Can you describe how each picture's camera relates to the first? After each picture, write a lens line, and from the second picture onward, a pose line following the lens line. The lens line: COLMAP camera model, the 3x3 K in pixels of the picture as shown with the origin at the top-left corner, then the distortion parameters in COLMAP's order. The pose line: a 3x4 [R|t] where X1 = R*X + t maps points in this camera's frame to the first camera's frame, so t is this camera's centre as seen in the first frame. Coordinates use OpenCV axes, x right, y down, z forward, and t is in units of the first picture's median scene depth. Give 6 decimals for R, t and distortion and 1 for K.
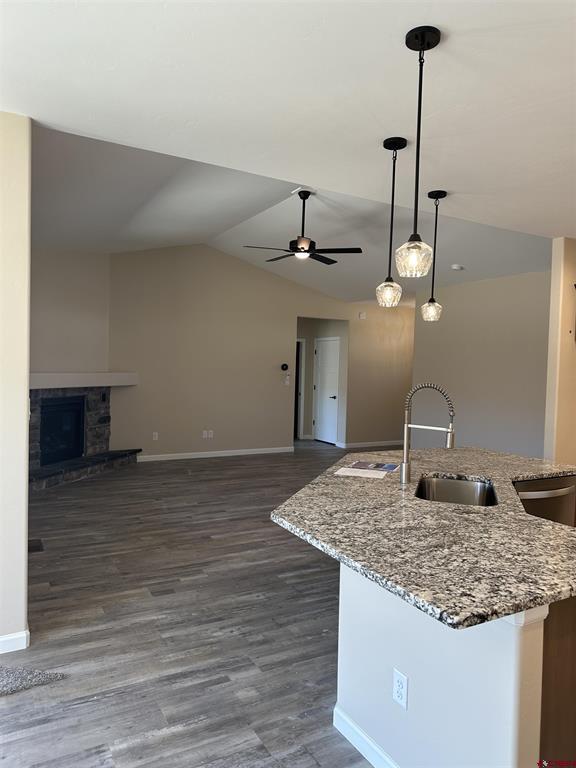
lens RADIAL K [[539.3, 0, 288.0], [0, 539.3, 384.0], [0, 0, 1]] dist [0.076855, -0.059319]
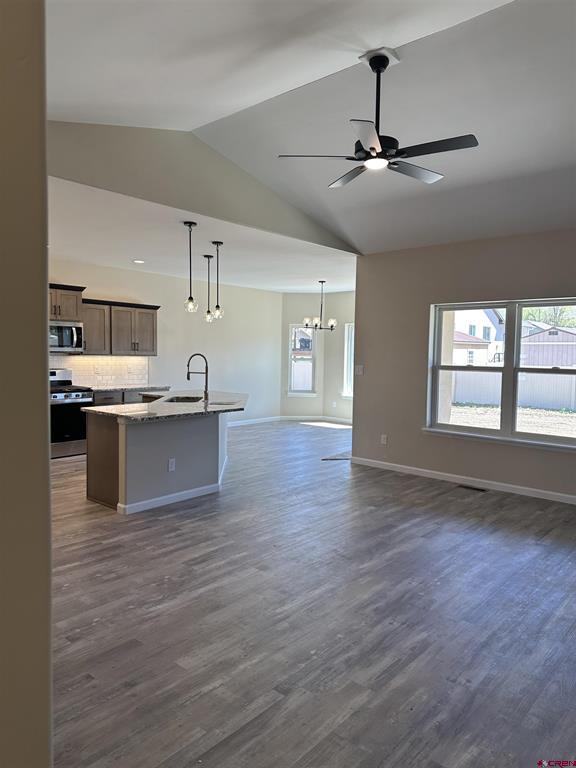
lens RADIAL K [[539.3, 0, 288.0], [0, 539.3, 384.0], [0, 0, 1]] dist [0.076855, -0.059319]
pose [[-0.938353, -0.018486, -0.345183, 0.450688], [-0.049390, 0.995494, 0.080949, -0.053259], [0.342131, 0.093008, -0.935038, 2.144916]]
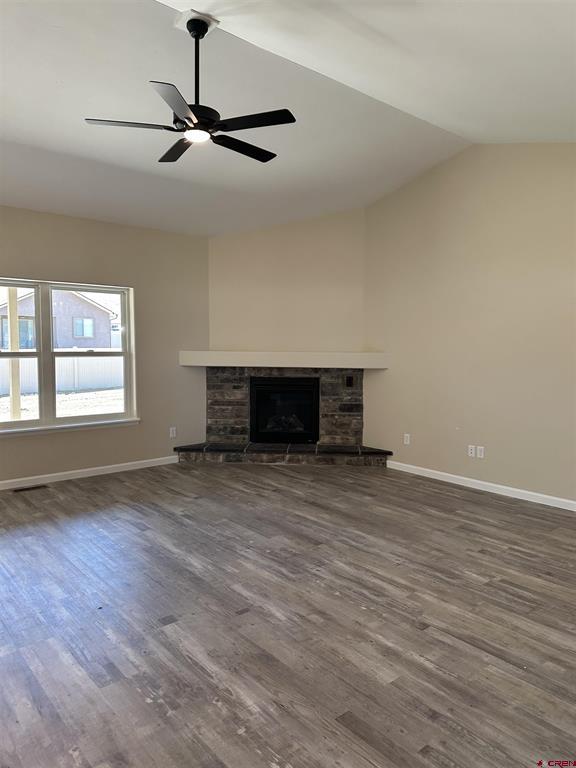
lens RADIAL K [[539.3, 0, 288.0], [0, 539.3, 384.0], [0, 0, 1]] dist [0.076855, -0.059319]
pose [[0.195566, 0.053315, -0.979240, 0.857689], [-0.031679, 0.998343, 0.048029, -0.016114], [0.980179, 0.021629, 0.196931, 1.350620]]
